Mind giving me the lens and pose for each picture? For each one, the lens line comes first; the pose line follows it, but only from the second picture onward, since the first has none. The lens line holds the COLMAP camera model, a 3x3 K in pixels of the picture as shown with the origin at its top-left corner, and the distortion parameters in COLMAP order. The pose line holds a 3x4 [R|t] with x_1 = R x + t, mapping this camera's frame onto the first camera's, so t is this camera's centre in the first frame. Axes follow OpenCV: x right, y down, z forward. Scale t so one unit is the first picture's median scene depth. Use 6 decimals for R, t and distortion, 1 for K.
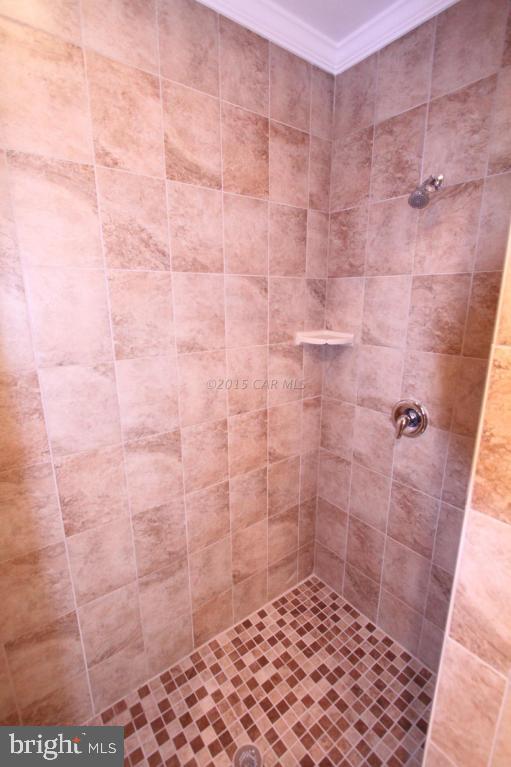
lens RADIAL K [[352.3, 0, 255.7], [0, 352.3, 384.2], [0, 0, 1]] dist [-0.010813, -0.000736]
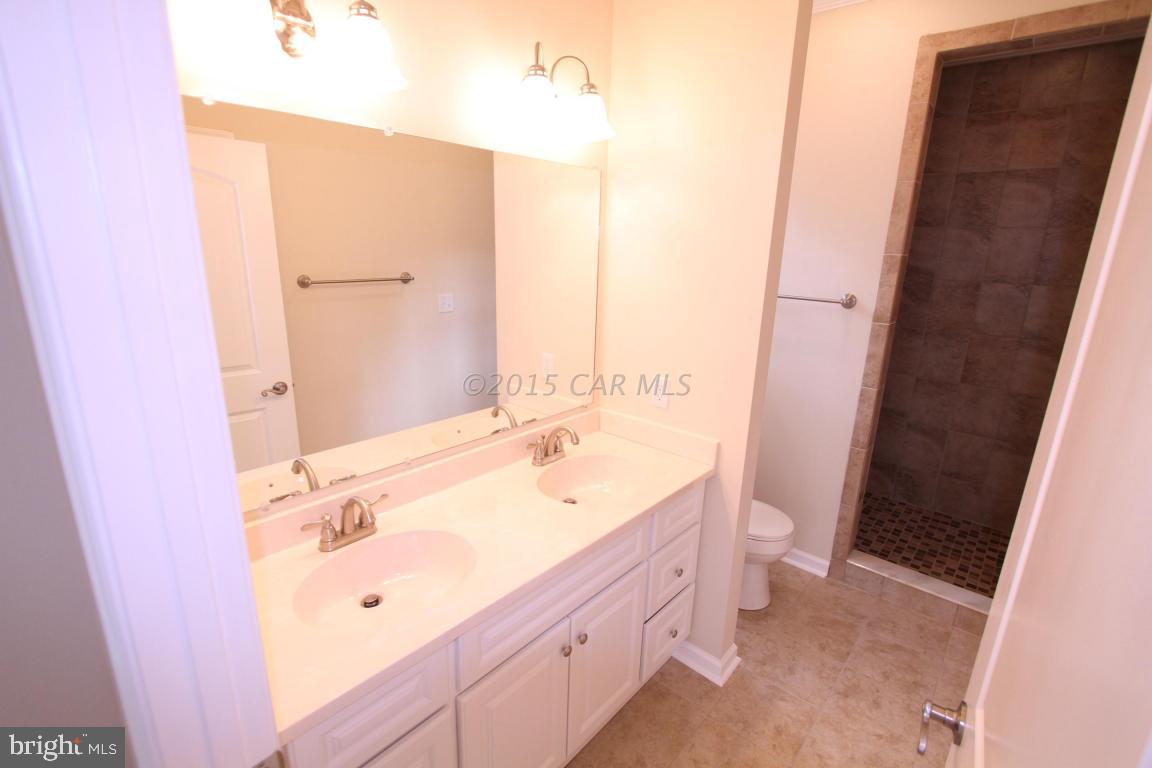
lens RADIAL K [[529.2, 0, 573.3], [0, 529.2, 384.4], [0, 0, 1]] dist [-0.010813, -0.000736]
pose [[0.192904, 0.266395, -0.944363, 1.381564], [-0.263484, 0.941155, 0.211669, 0.359164], [0.945179, 0.207993, 0.251744, -1.303047]]
